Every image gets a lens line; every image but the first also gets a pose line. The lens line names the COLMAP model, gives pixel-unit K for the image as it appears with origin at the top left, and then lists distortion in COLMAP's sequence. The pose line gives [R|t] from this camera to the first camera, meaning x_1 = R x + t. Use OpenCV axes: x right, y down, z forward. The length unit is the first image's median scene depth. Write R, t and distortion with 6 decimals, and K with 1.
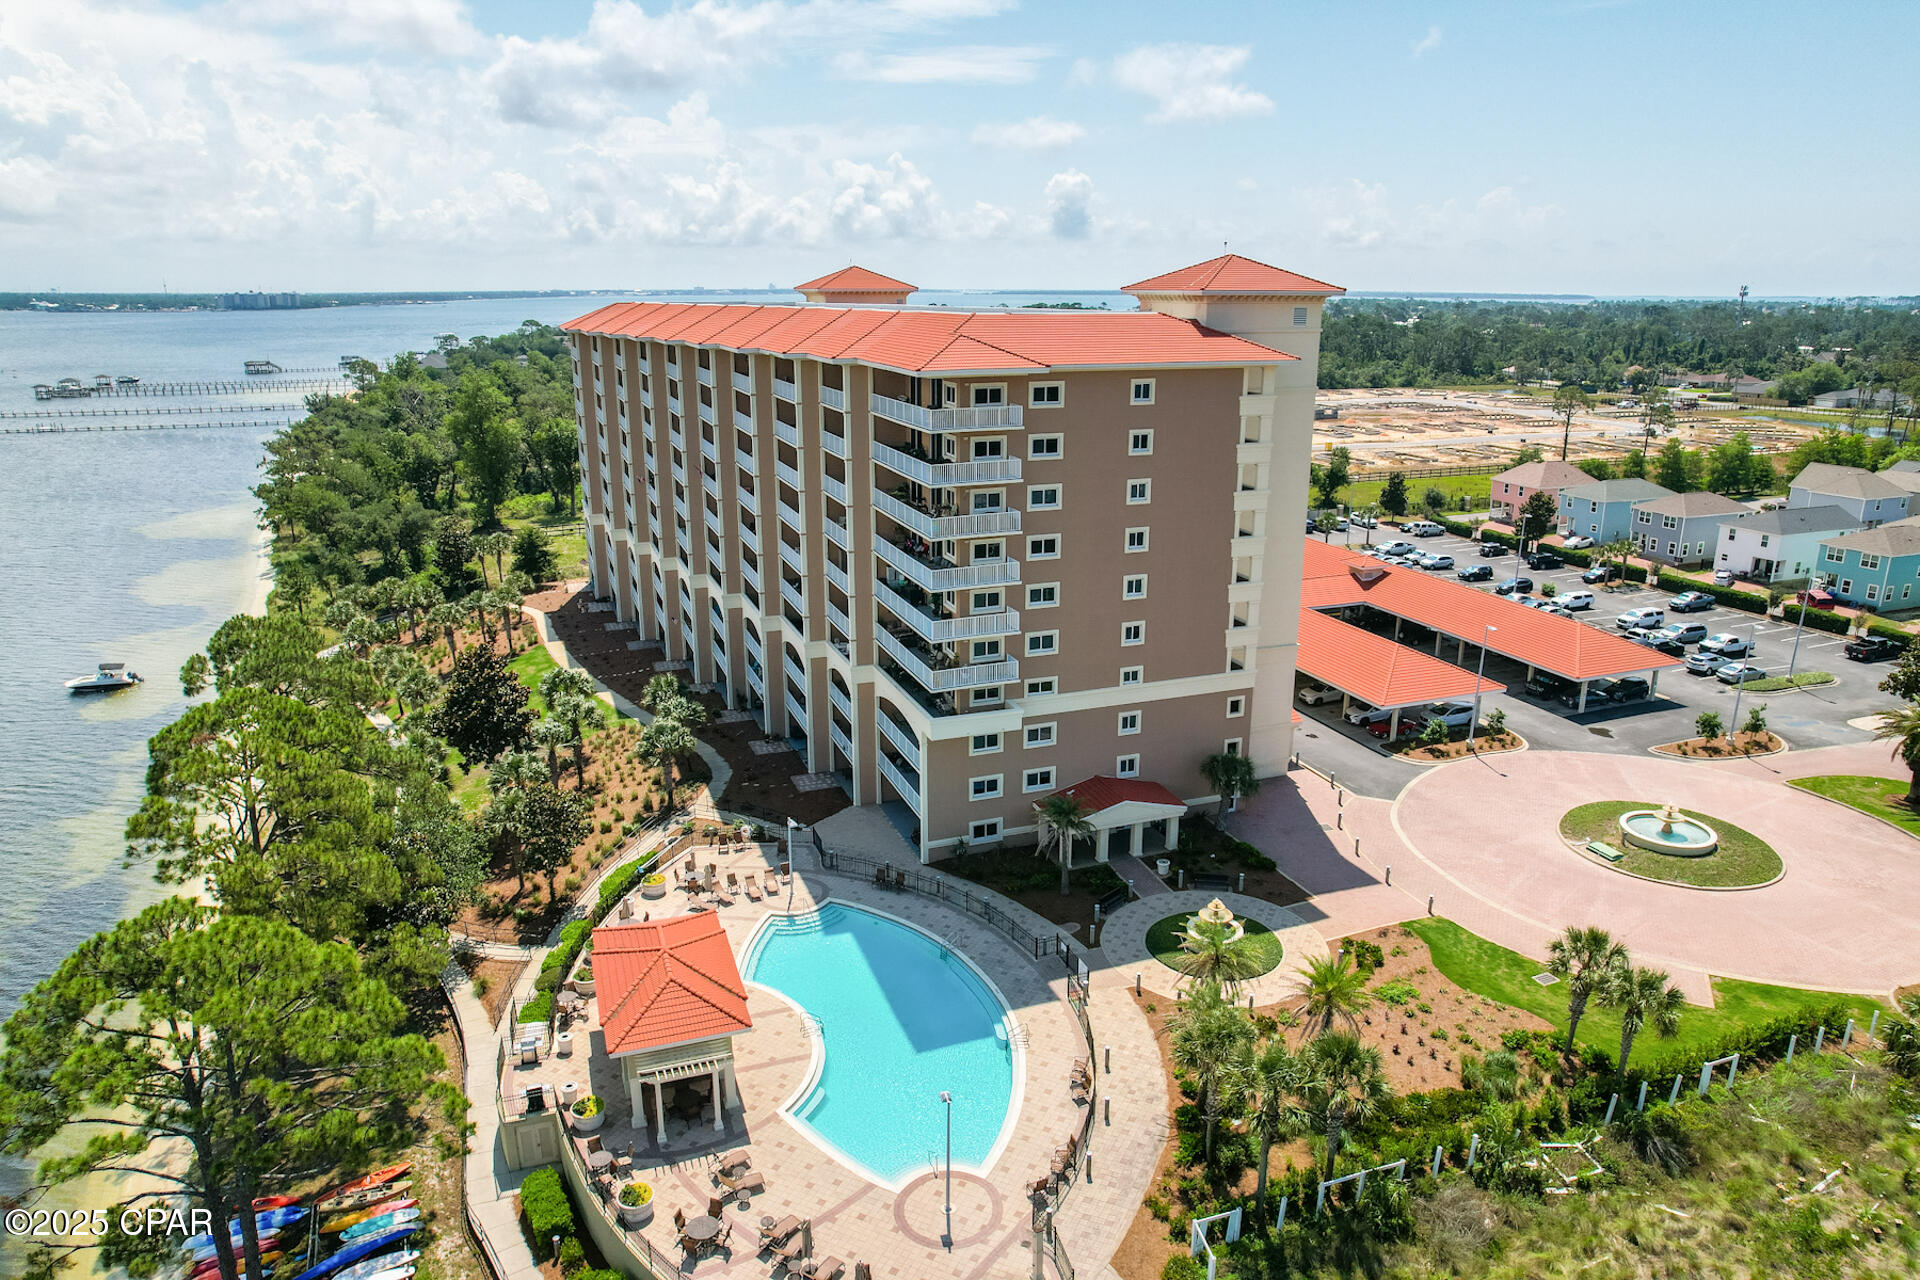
lens RADIAL K [[1227.4, 0, 995.4], [0, 1227.4, 647.1], [0, 0, 1]] dist [-0.053989, 0.048823]
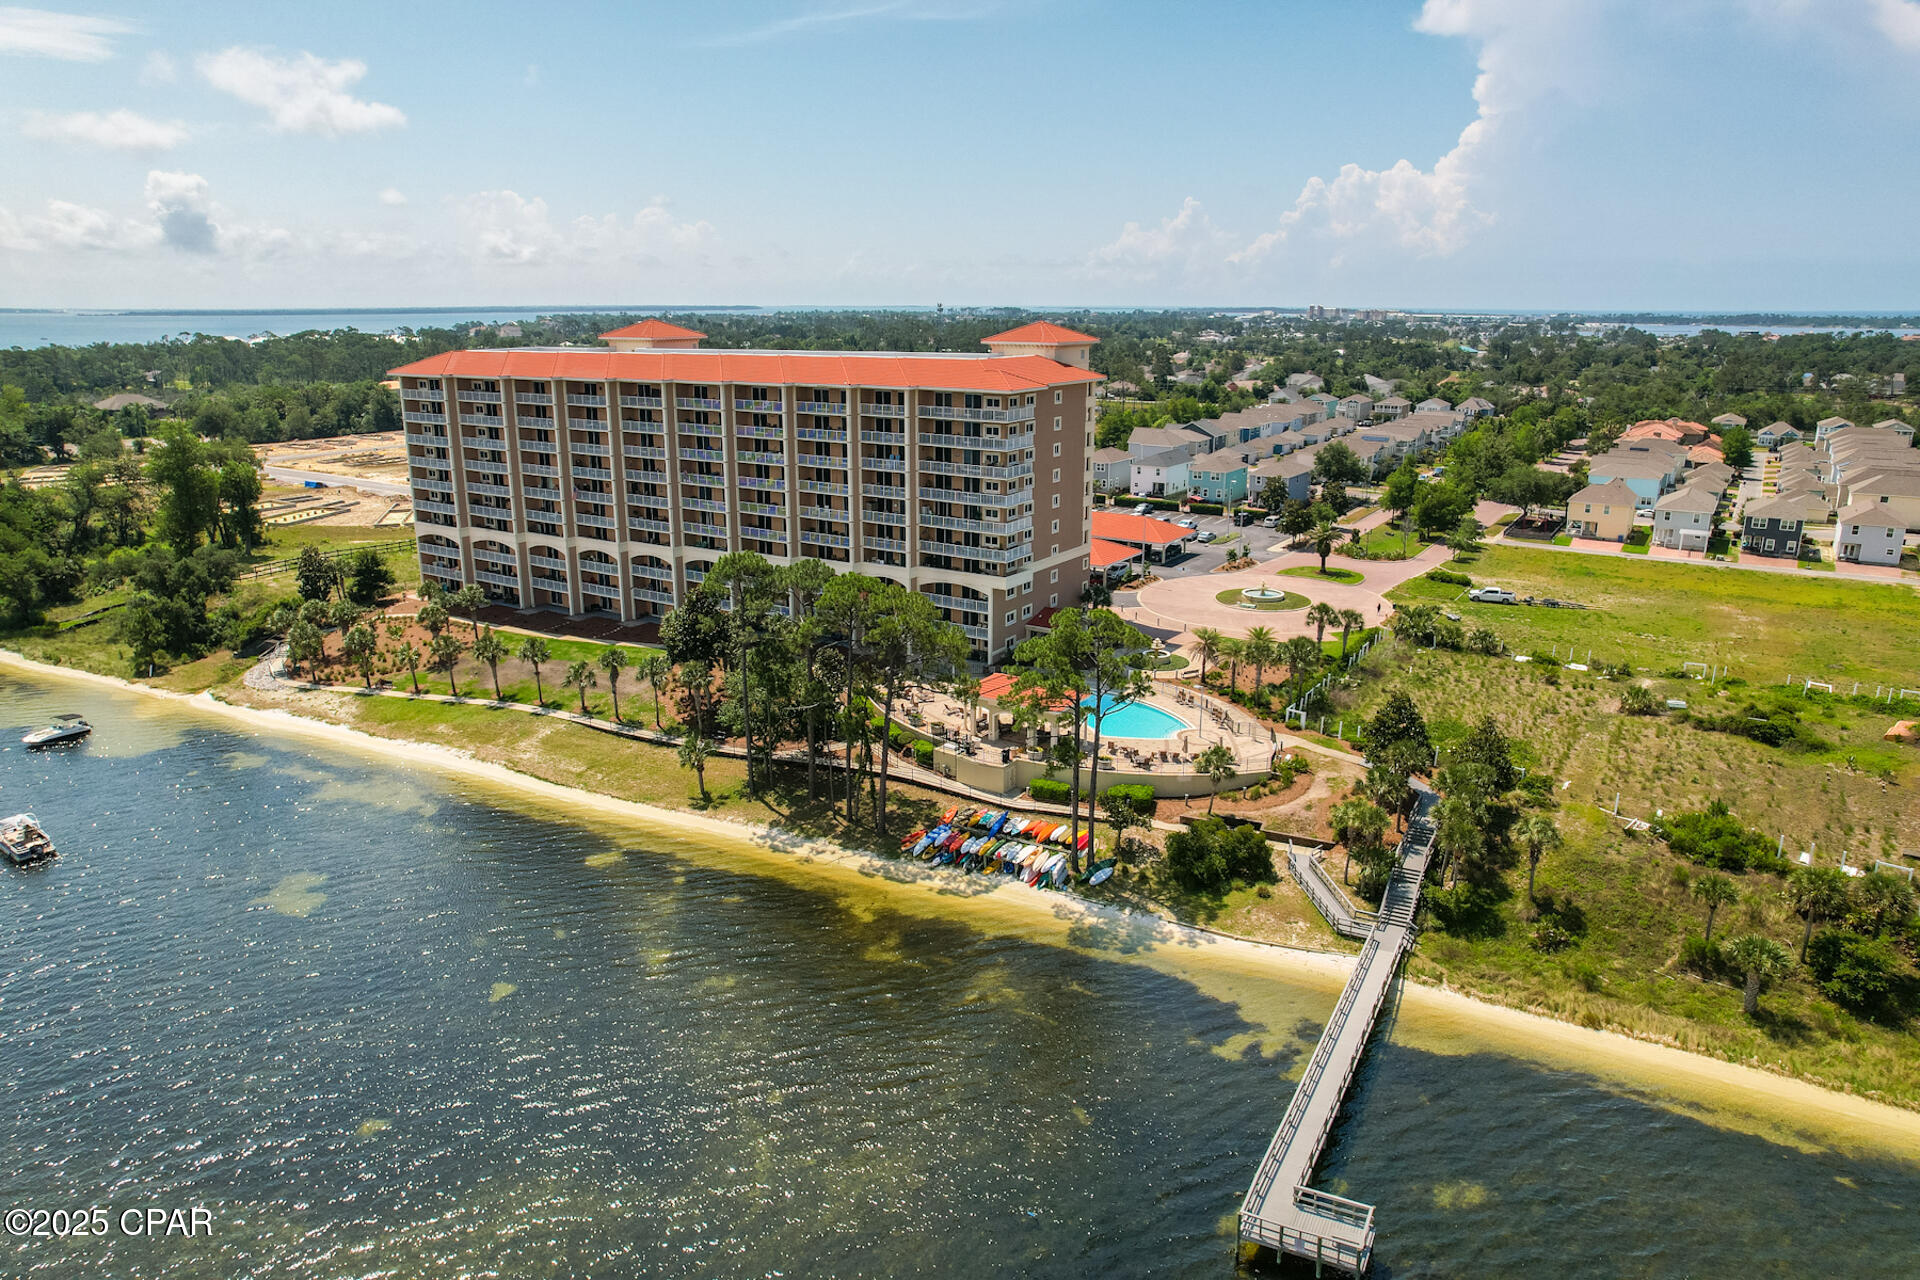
lens RADIAL K [[1227.4, 0, 995.4], [0, 1227.4, 647.1], [0, 0, 1]] dist [-0.053989, 0.048823]
pose [[0.797184, -0.163718, 0.581114, -1.087730], [0.169461, 0.984514, 0.044898, 0.071225], [-0.579465, 0.062684, 0.812583, -0.460058]]
